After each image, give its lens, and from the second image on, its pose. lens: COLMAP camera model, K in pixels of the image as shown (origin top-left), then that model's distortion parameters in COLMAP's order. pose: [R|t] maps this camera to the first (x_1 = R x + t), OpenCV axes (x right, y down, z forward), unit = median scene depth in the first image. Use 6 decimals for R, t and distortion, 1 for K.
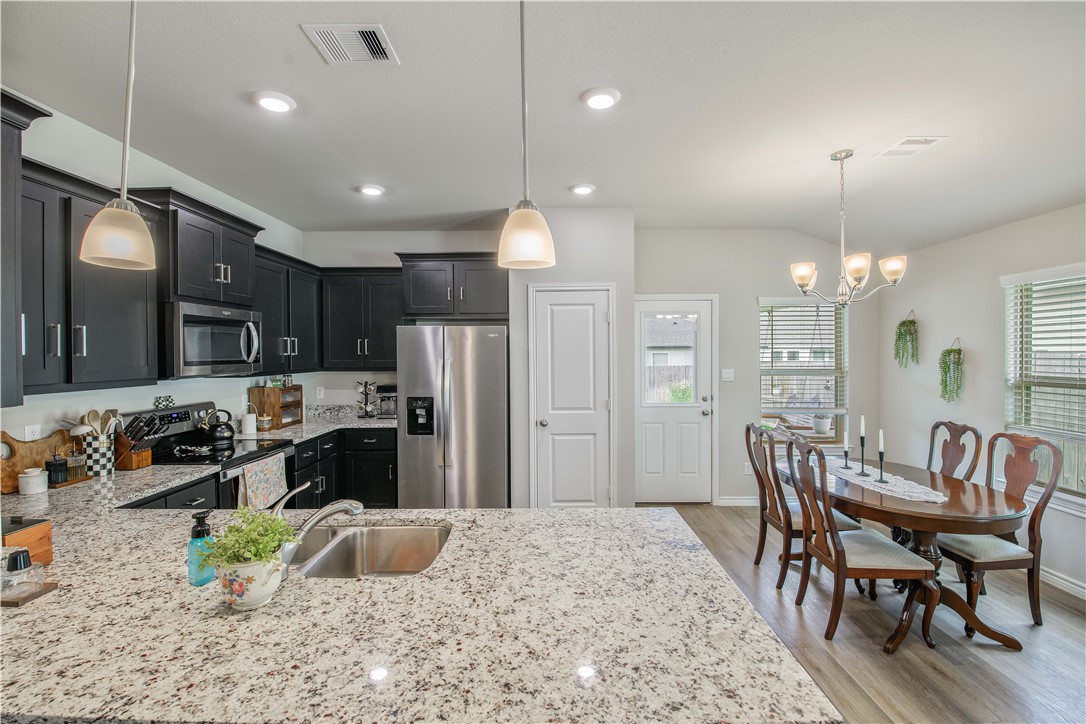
lens RADIAL K [[478.7, 0, 541.8], [0, 478.7, 357.9], [0, 0, 1]] dist [-0.001107, -0.008464]
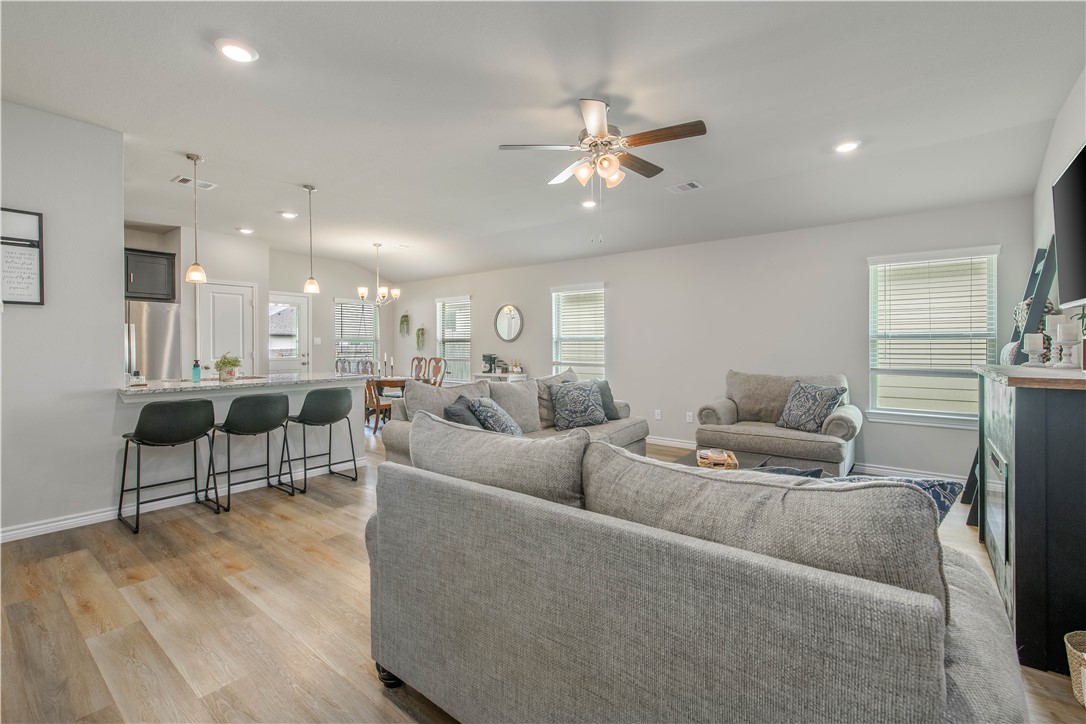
lens RADIAL K [[475.3, 0, 549.6], [0, 475.3, 346.4], [0, 0, 1]] dist [0.000803, -0.000143]
pose [[0.607123, 0.001200, 0.794607, -0.792808], [0.006965, 0.999952, -0.006832, 0.122304], [-0.794578, 0.009682, 0.607085, -1.208491]]
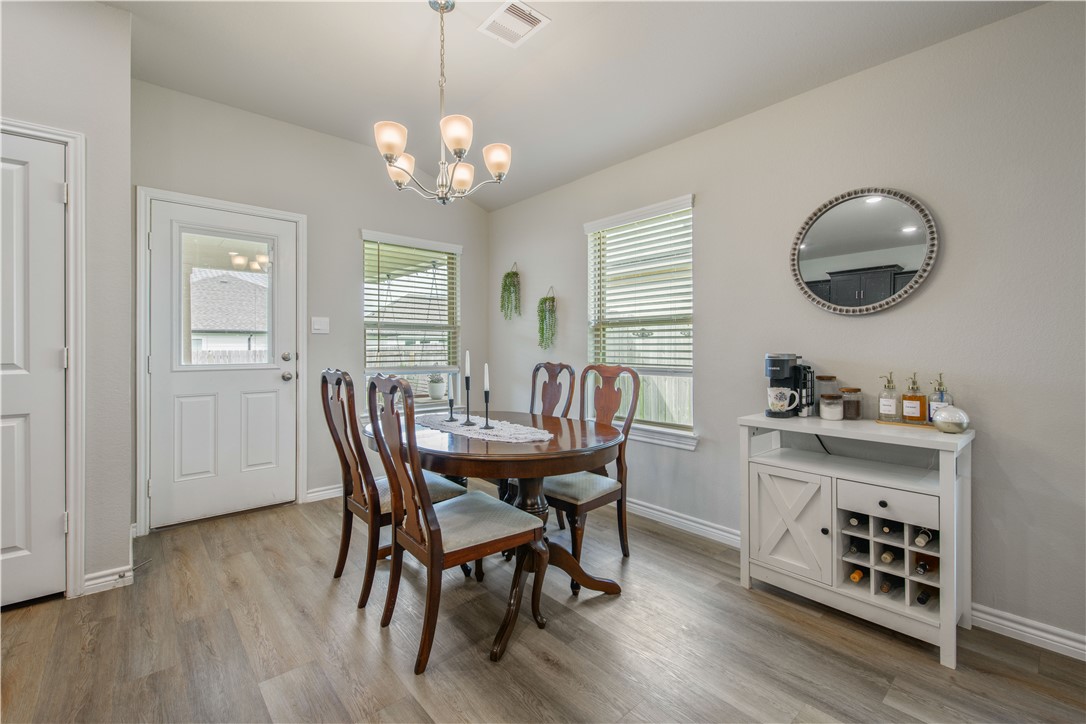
lens RADIAL K [[475.3, 0, 549.6], [0, 475.3, 346.4], [0, 0, 1]] dist [0.000803, -0.000143]
pose [[0.741376, 0.002689, 0.671085, 0.261874], [0.007013, 0.999906, -0.011755, 0.135696], [-0.671054, 0.013421, 0.741287, 0.347402]]
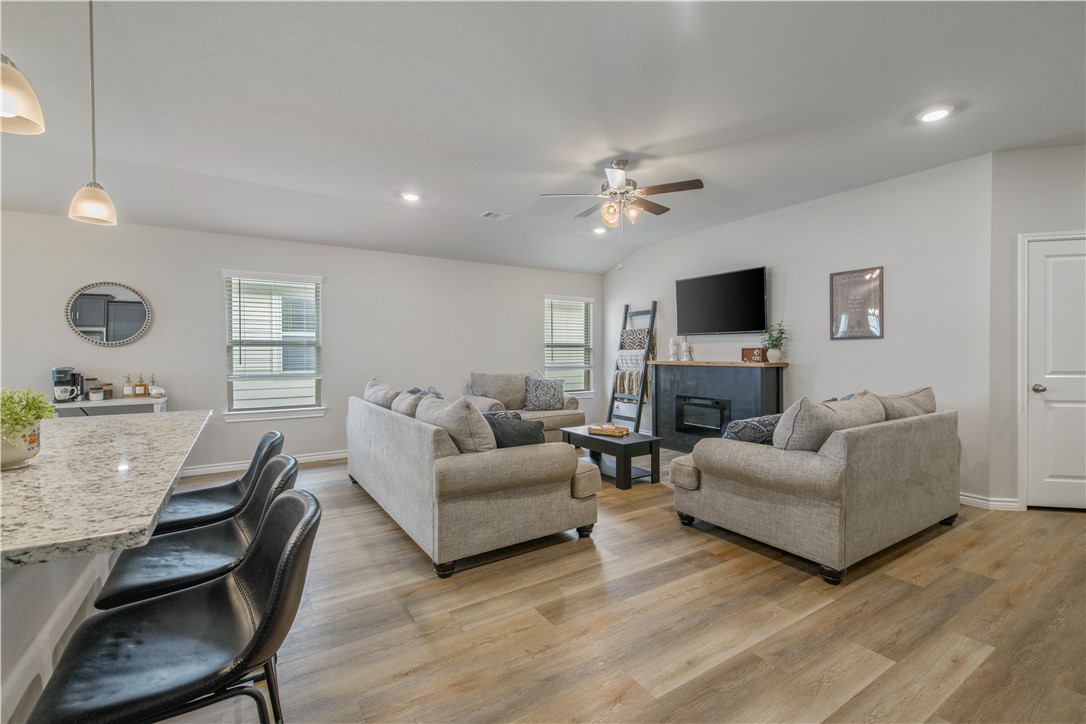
lens RADIAL K [[464.2, 0, 535.3], [0, 464.2, 357.4], [0, 0, 1]] dist [0.000362, 0.000027]
pose [[-0.540201, -0.006992, 0.841507, -0.860046], [0.012333, 0.999792, 0.016224, 0.106636], [-0.841446, 0.019143, -0.540003, 0.239399]]
